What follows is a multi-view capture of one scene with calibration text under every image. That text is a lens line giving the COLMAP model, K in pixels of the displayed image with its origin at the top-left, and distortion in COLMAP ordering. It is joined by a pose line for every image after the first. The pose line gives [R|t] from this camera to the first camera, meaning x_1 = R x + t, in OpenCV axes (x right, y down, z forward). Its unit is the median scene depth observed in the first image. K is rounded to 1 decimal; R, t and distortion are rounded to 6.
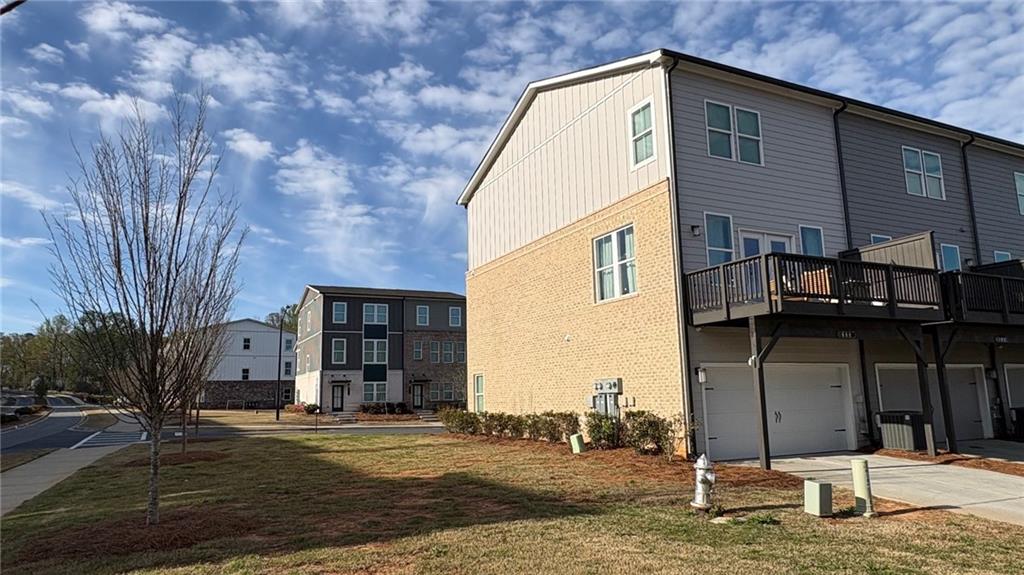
lens RADIAL K [[694.8, 0, 510.8], [0, 694.8, 290.0], [0, 0, 1]] dist [0.020829, -0.003501]
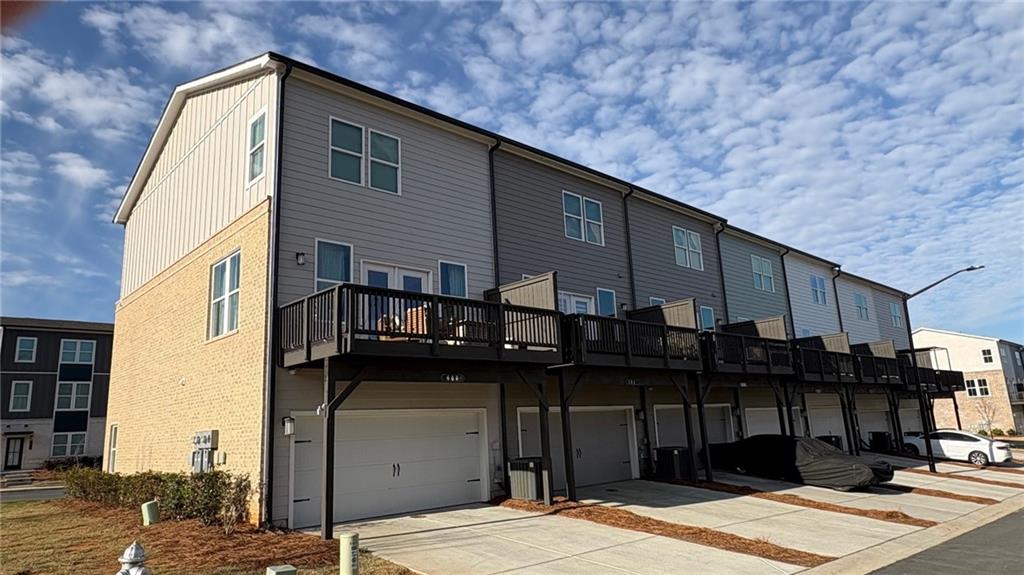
lens RADIAL K [[694.8, 0, 511.4], [0, 694.8, 283.7], [0, 0, 1]] dist [0.020829, -0.003501]
pose [[0.955332, 0.040260, 0.292780, 0.241502], [-0.020661, 0.997352, -0.069729, 0.001786], [-0.294812, 0.060566, 0.953634, 0.079643]]
